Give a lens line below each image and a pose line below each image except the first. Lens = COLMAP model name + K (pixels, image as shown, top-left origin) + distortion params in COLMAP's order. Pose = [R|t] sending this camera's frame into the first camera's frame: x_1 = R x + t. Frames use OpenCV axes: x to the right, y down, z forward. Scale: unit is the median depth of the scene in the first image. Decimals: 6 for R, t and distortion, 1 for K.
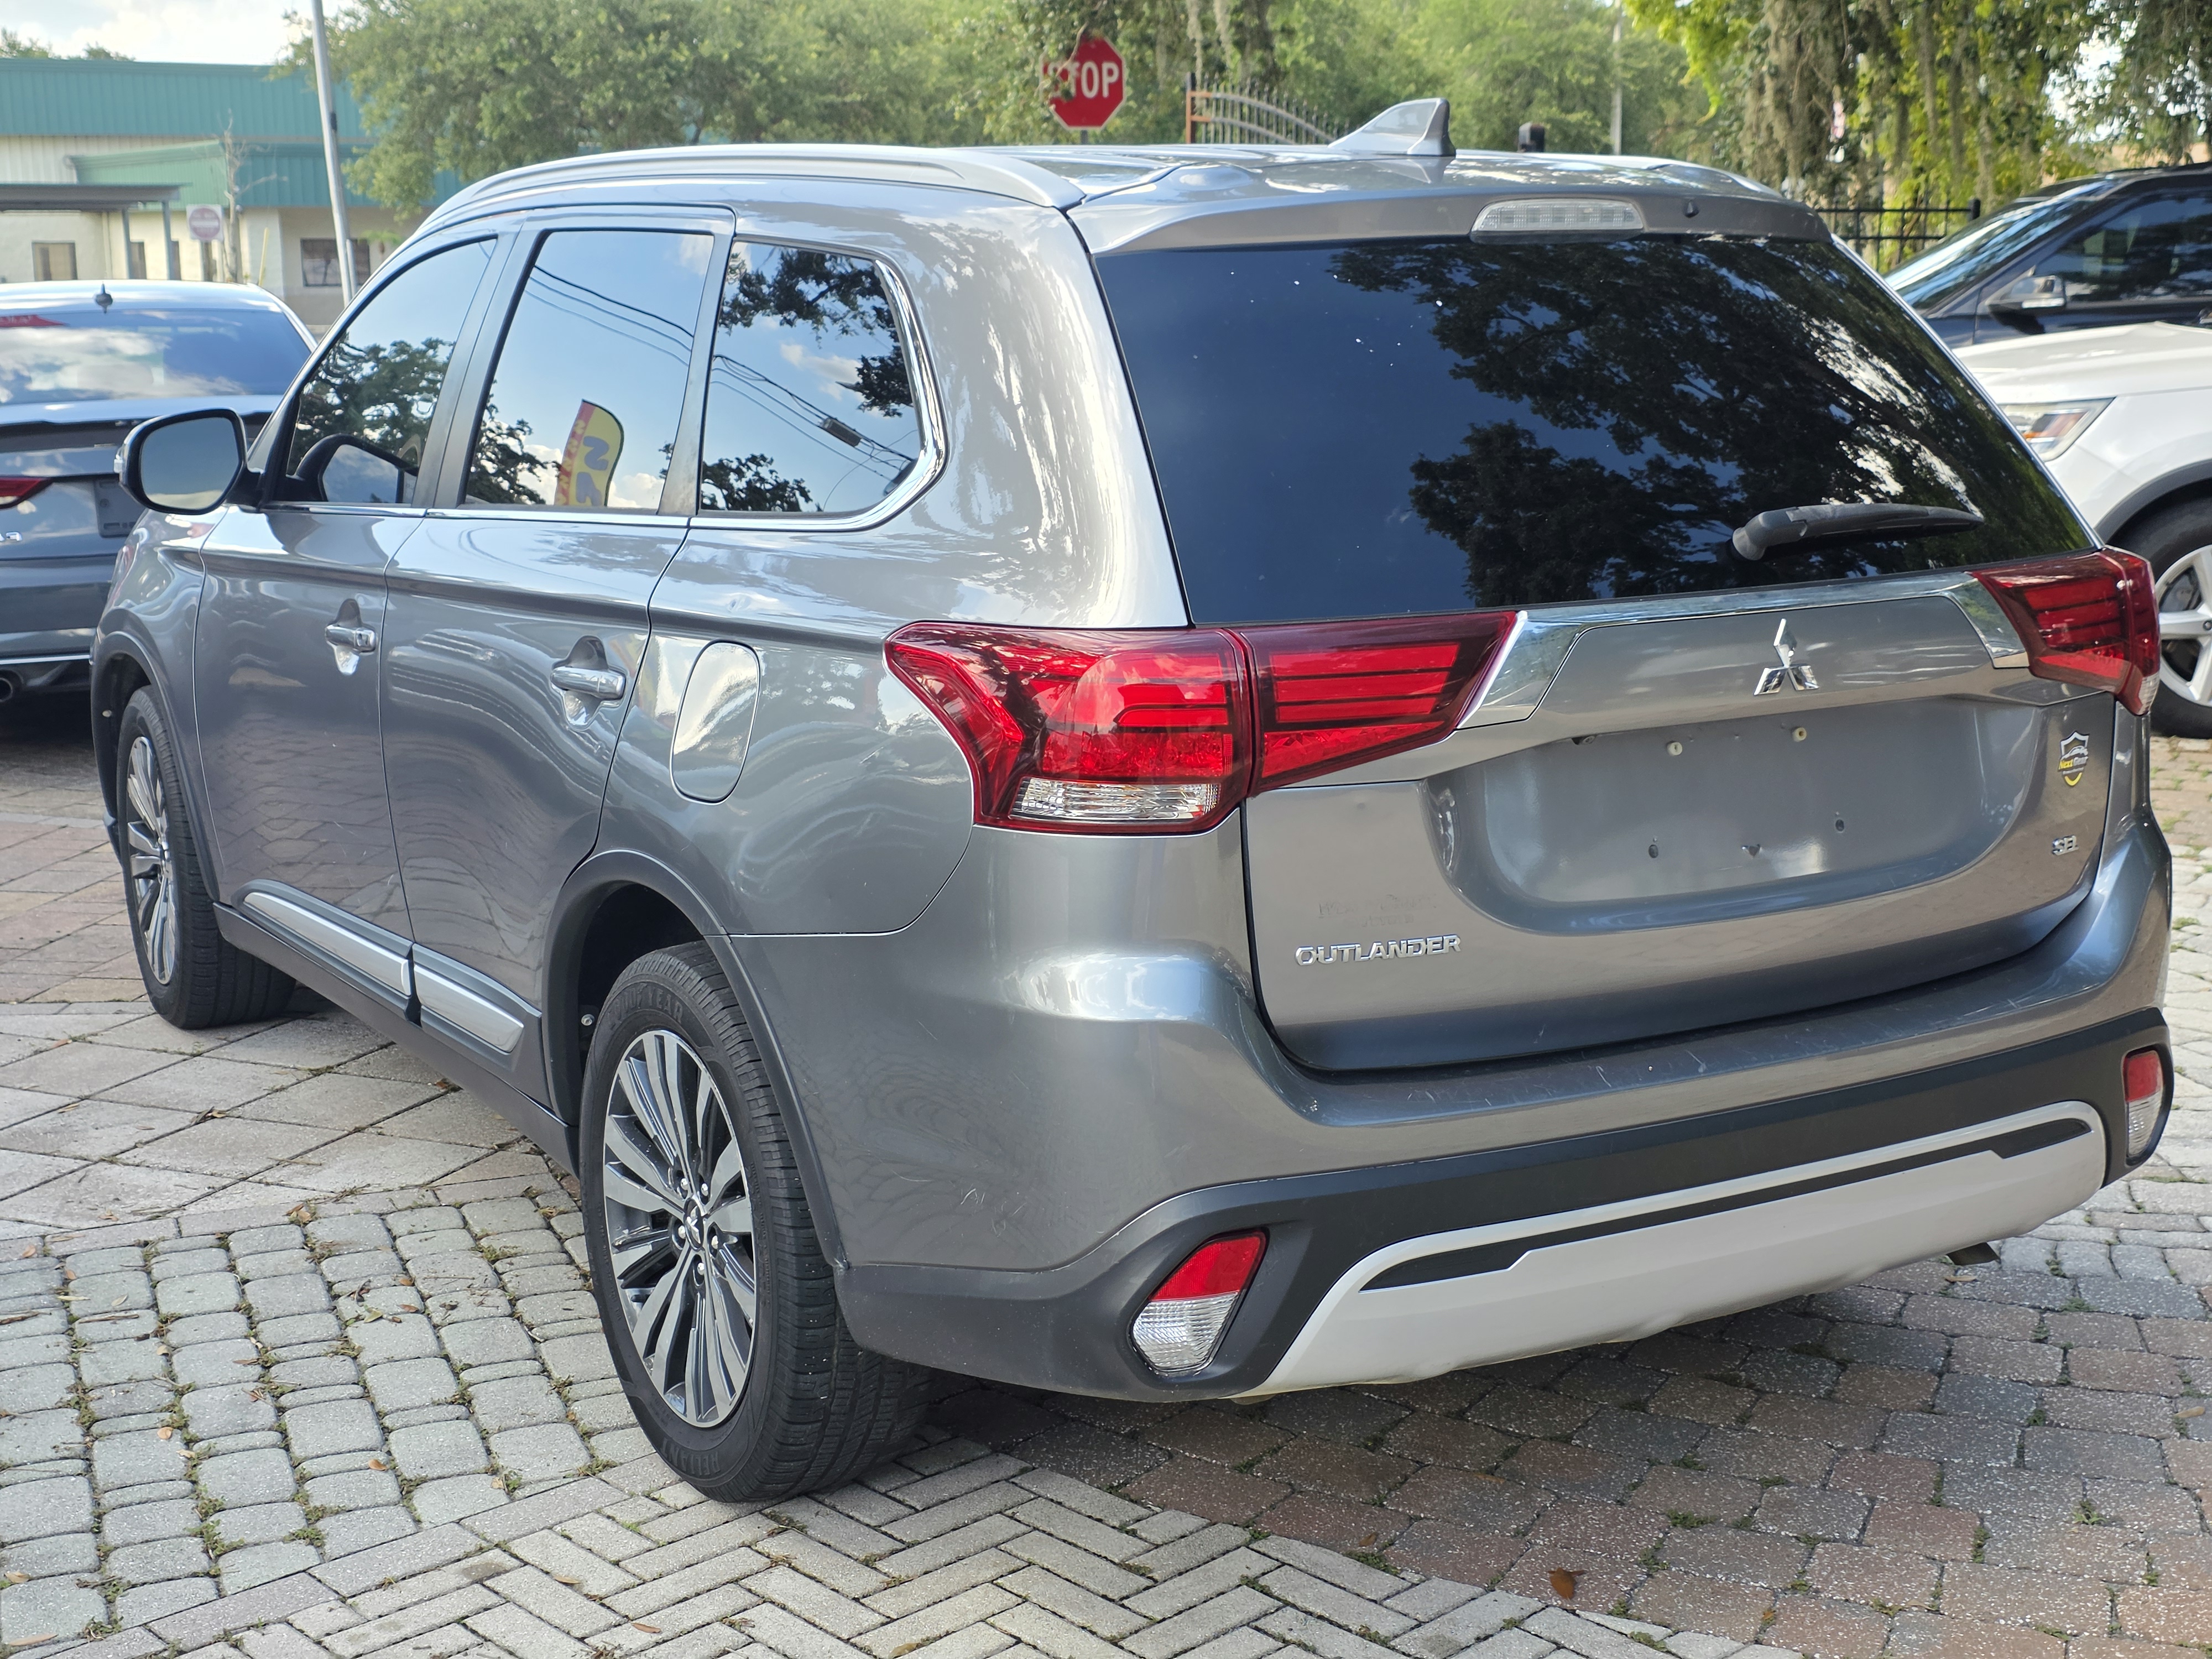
lens RADIAL K [[2843.4, 0, 1107.1], [0, 2843.4, 906.8], [0, 0, 1]] dist [0.115382, -0.127903]
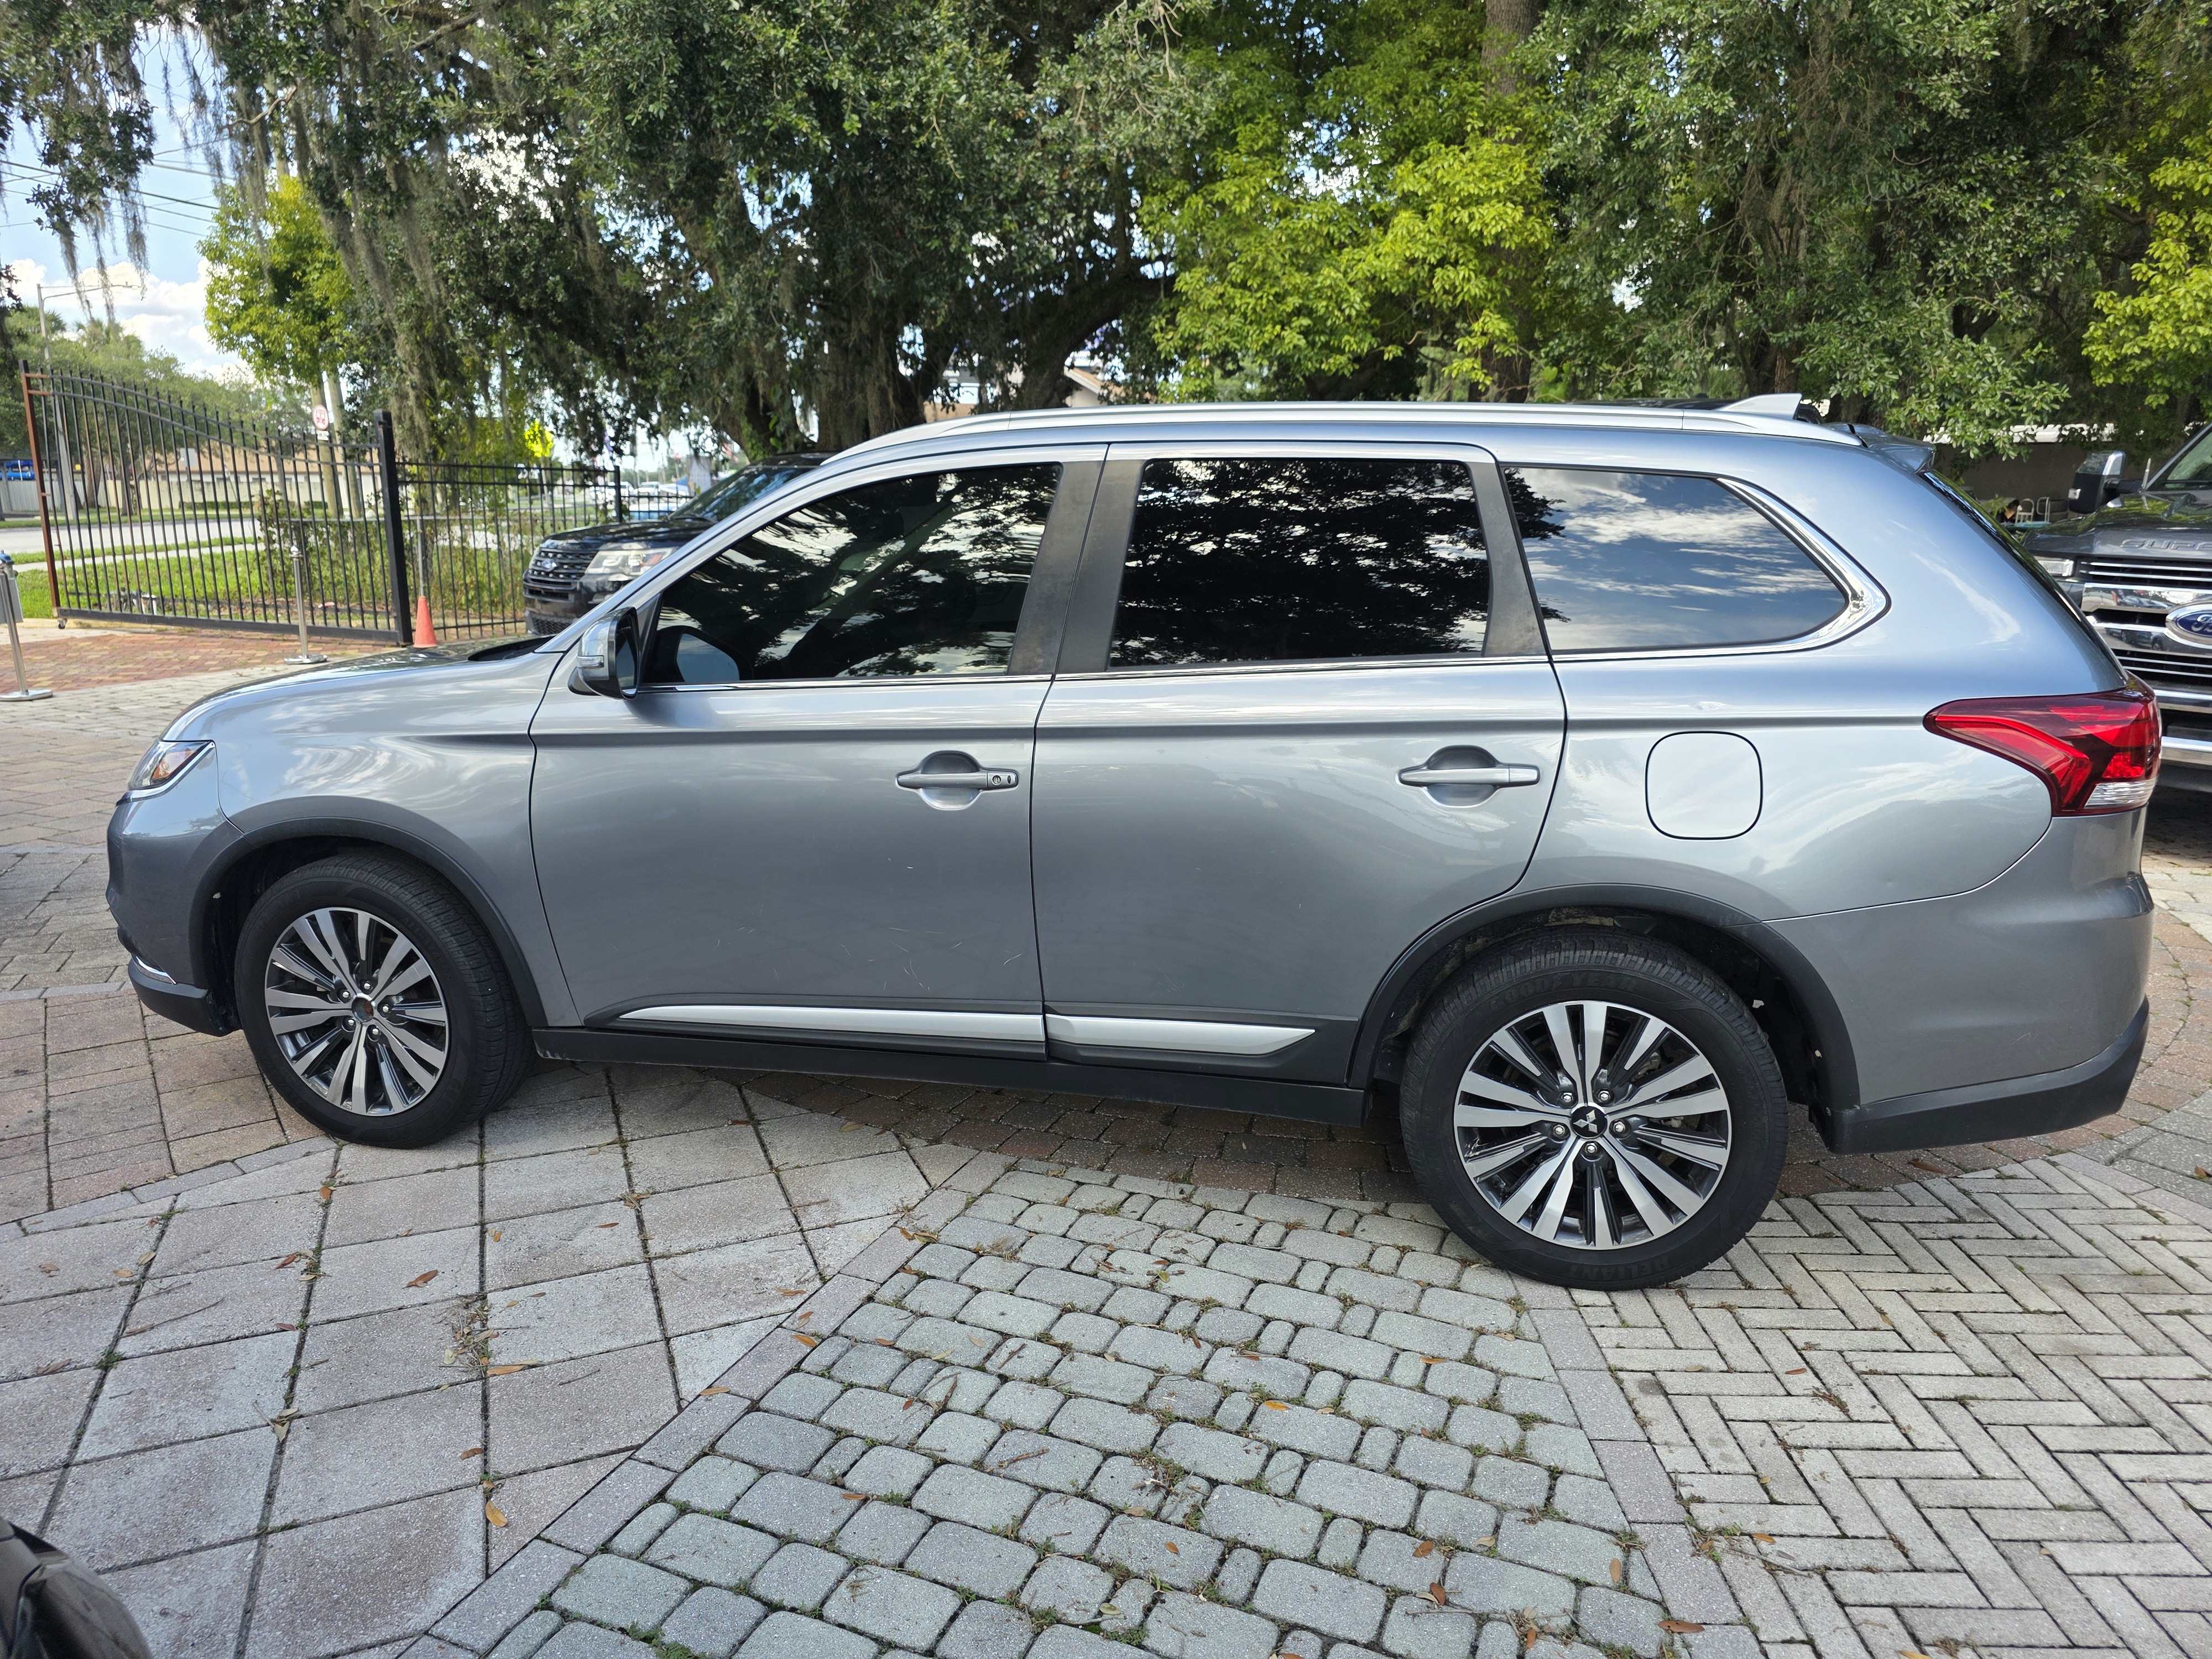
lens RADIAL K [[1474.6, 0, 1065.9], [0, 1474.6, 823.4], [0, 0, 1]] dist [0.040489, -0.032569]
pose [[0.709249, -0.148729, 0.689091, -0.779925], [0.151770, 0.986784, 0.056771, -0.119375], [-0.688427, 0.064318, 0.722448, 0.552896]]
